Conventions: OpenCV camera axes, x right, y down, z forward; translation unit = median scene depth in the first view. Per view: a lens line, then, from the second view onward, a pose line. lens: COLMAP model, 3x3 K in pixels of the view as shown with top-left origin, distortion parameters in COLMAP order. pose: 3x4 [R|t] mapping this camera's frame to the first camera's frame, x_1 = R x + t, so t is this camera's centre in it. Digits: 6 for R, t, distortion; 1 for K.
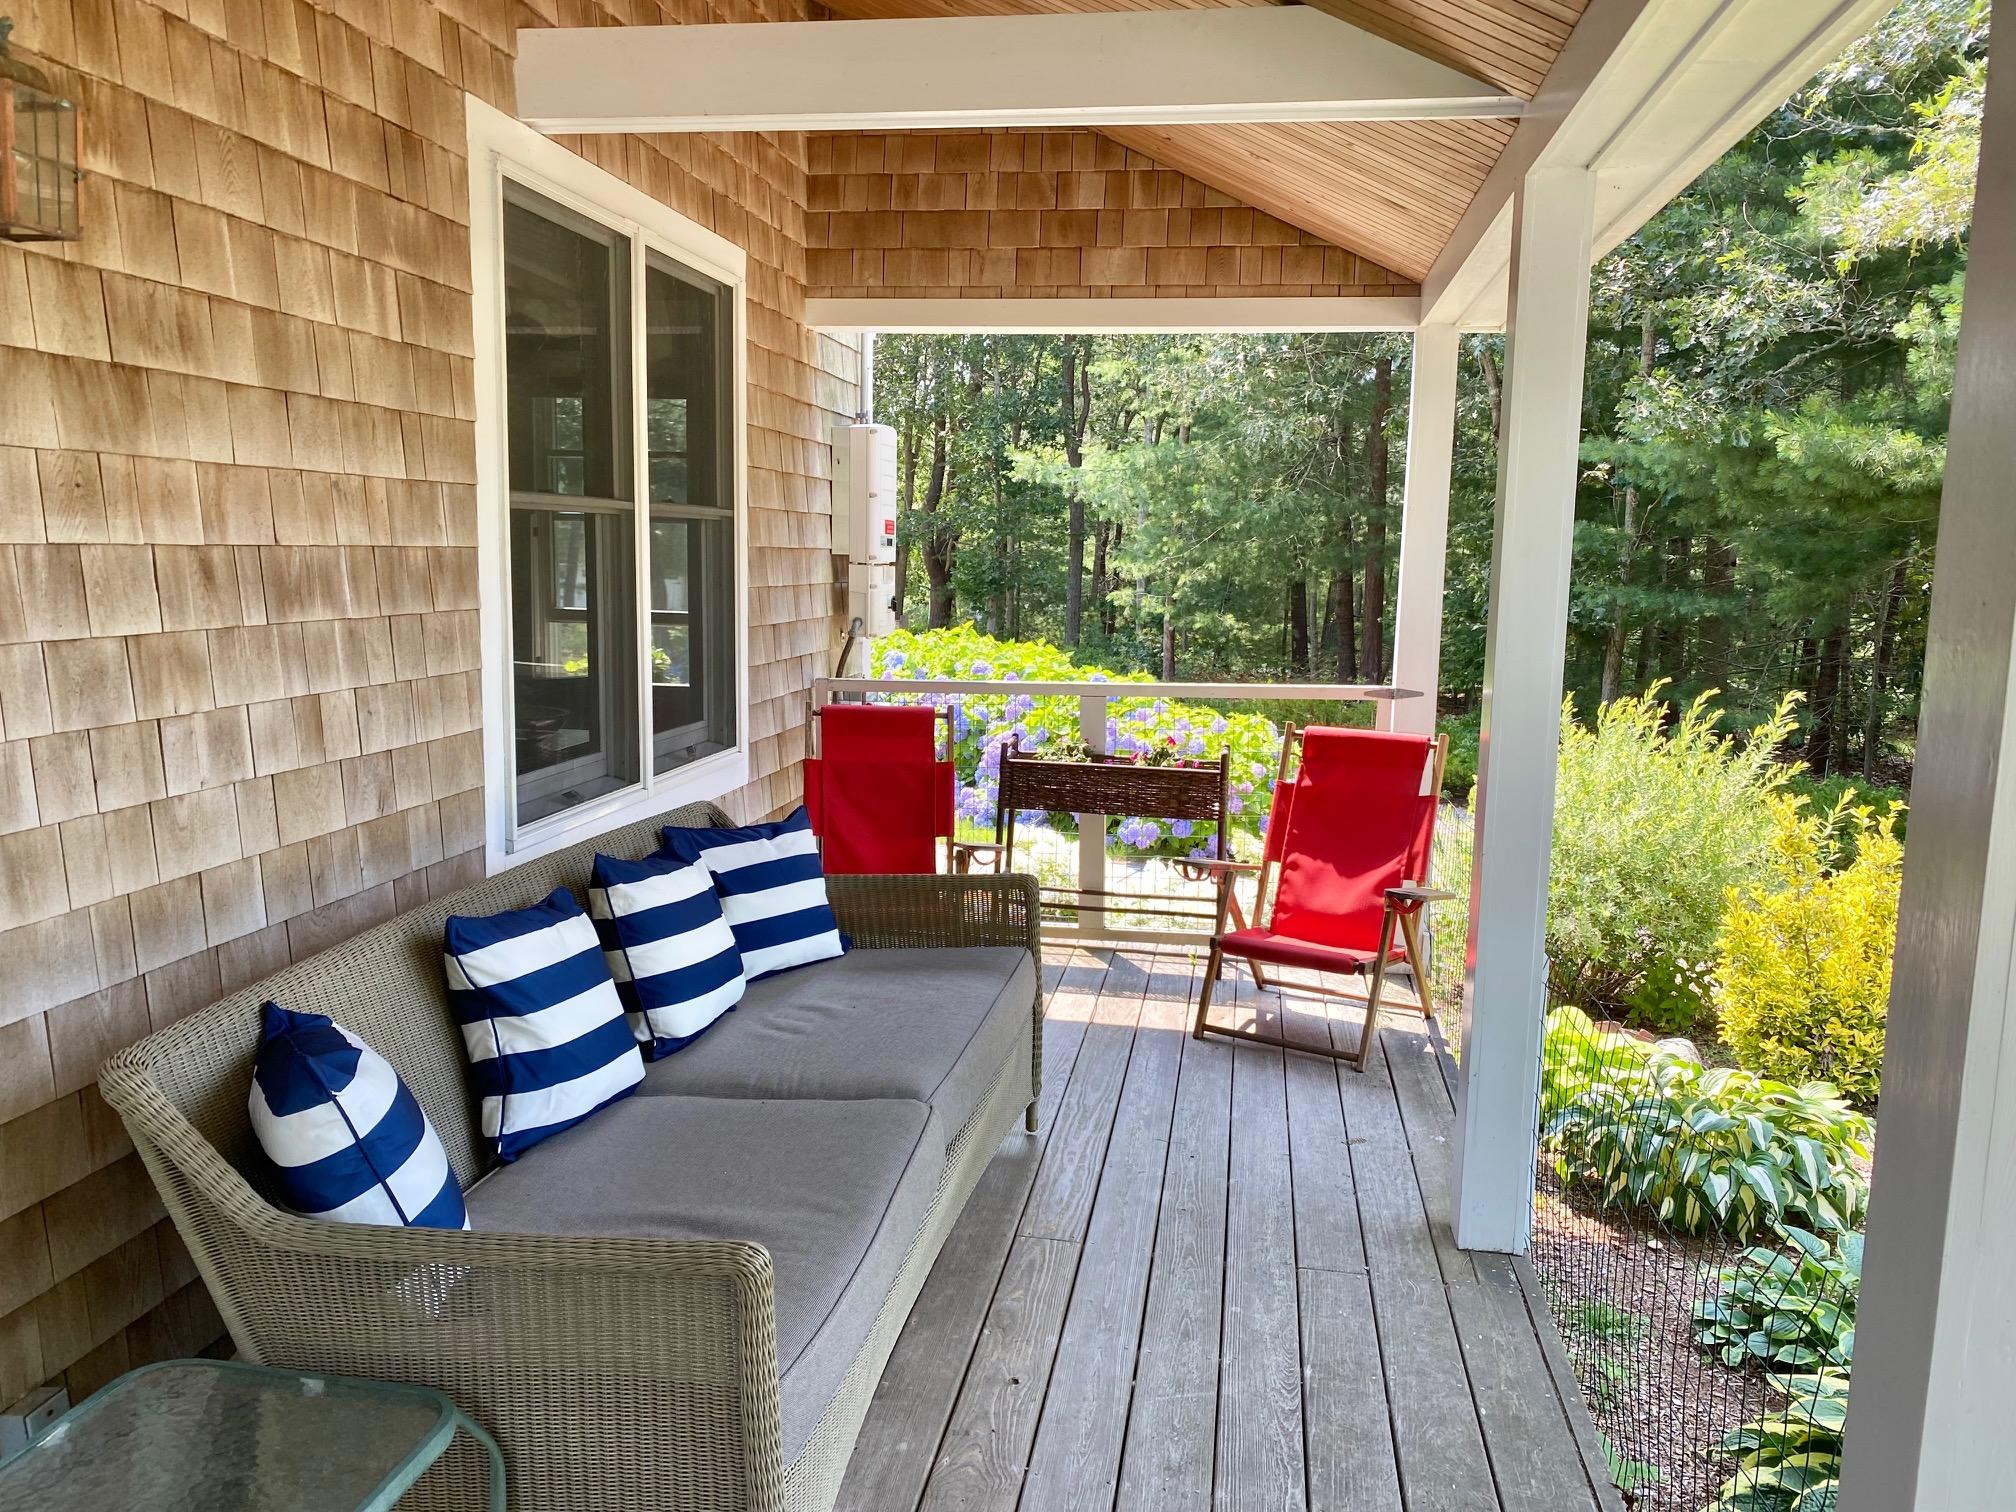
lens RADIAL K [[1549.2, 0, 999.5], [0, 1549.2, 767.6], [0, 0, 1]] dist [0.055055, -0.047023]
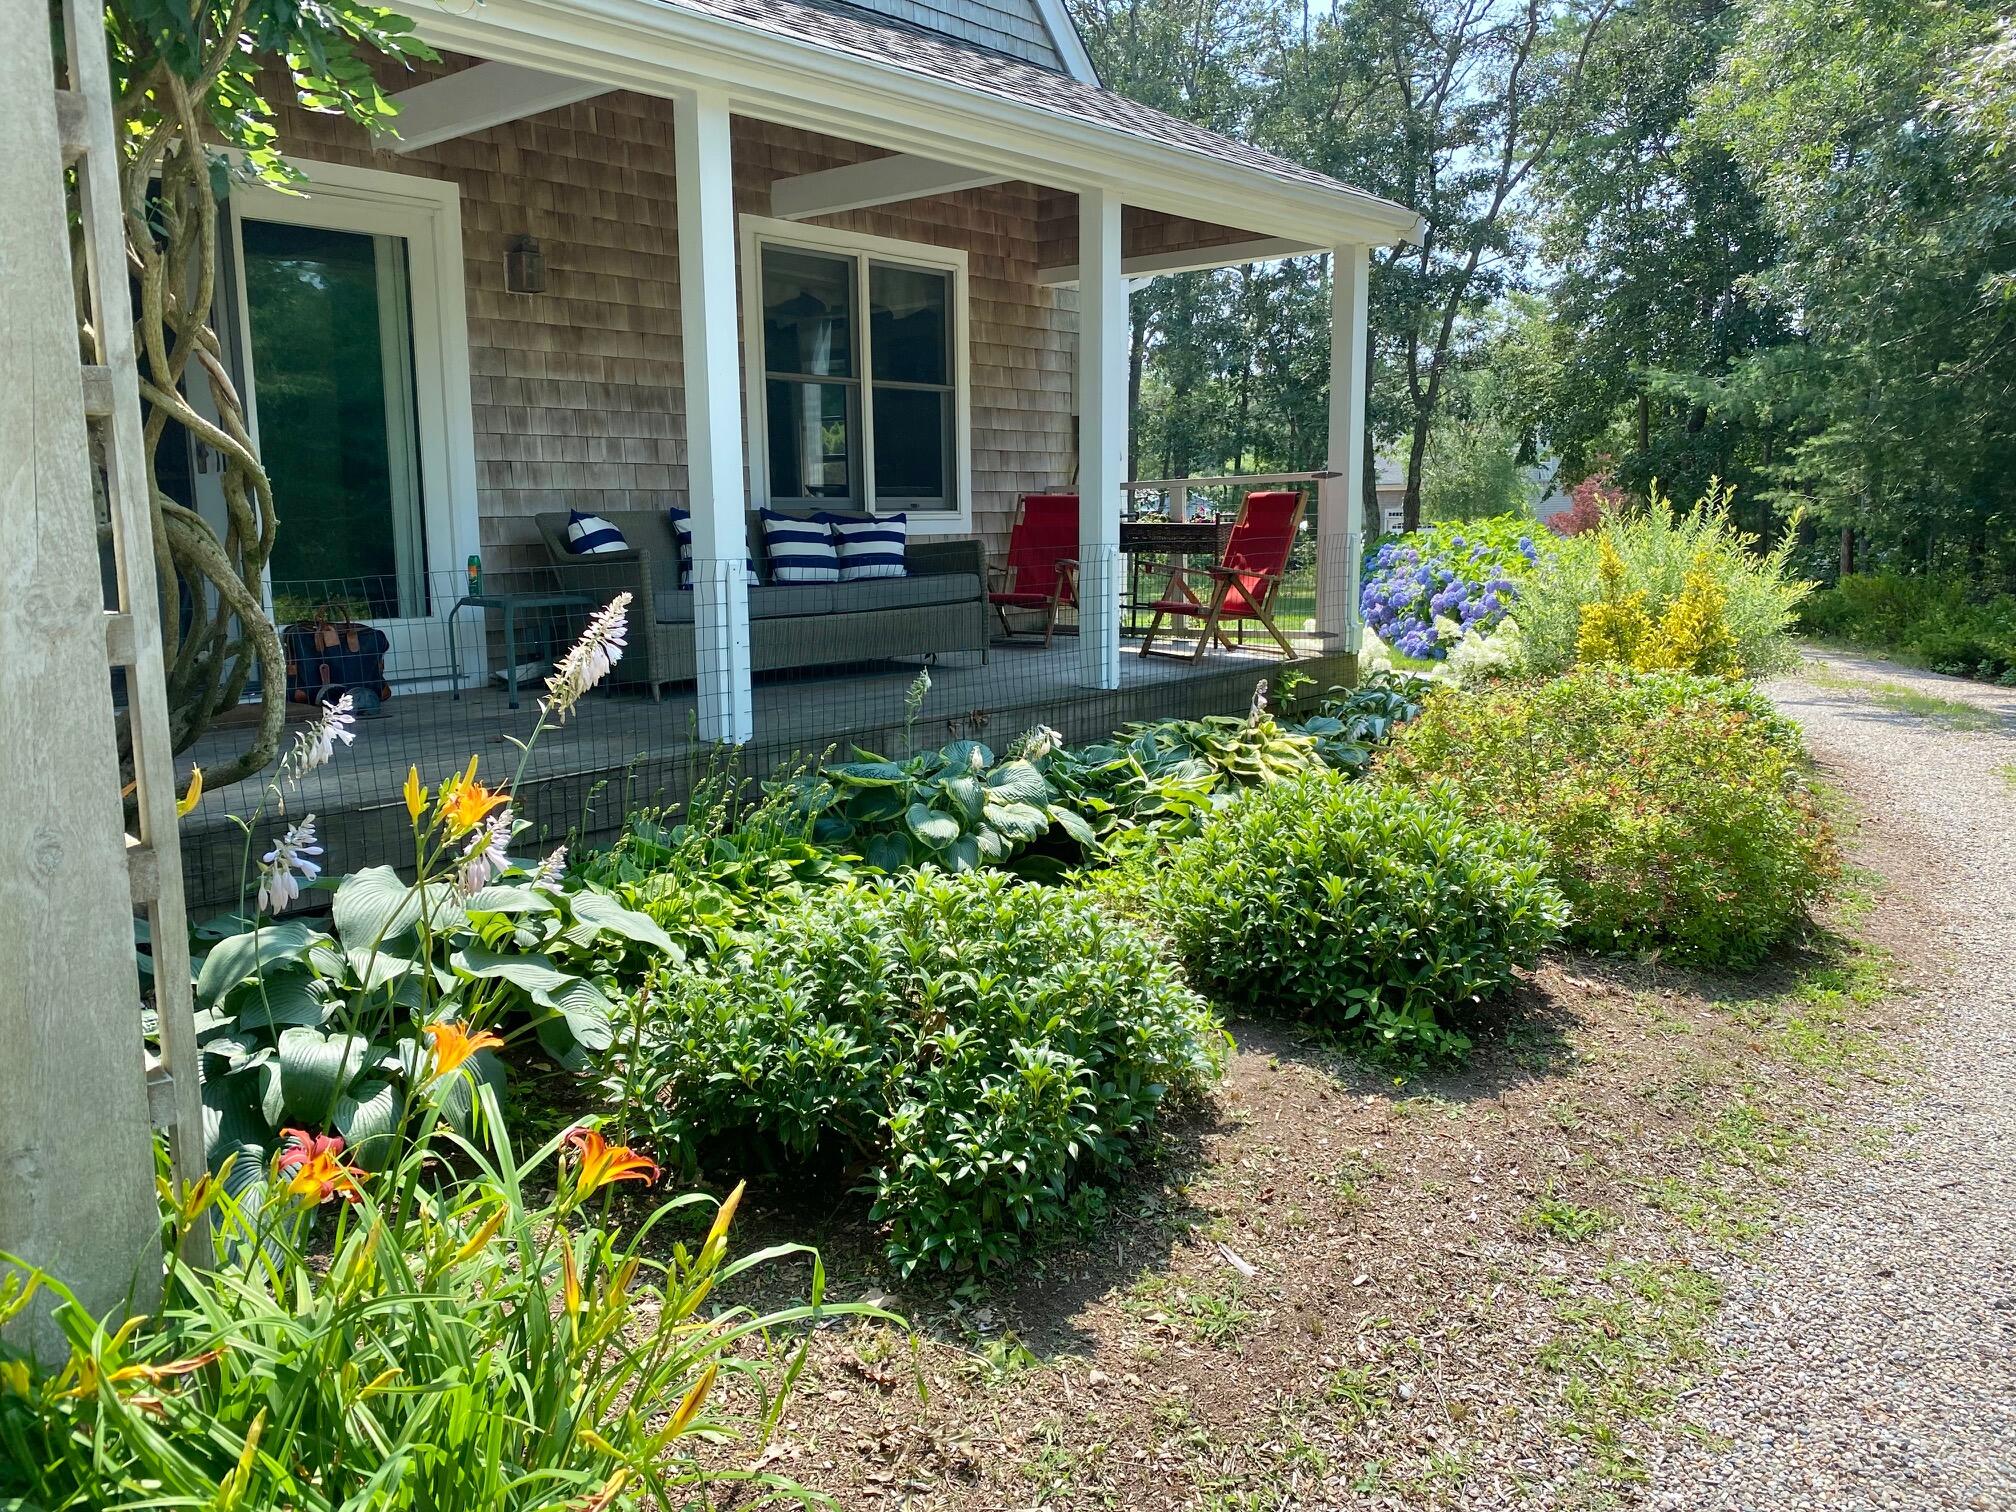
lens RADIAL K [[1549.2, 0, 1011.4], [0, 1549.2, 745.0], [0, 0, 1]] dist [0.055055, -0.047023]
pose [[0.856709, 0.045905, -0.513754, 1.770969], [-0.042486, 0.998927, 0.018410, 0.475076], [0.514048, 0.006055, 0.857740, -1.218653]]
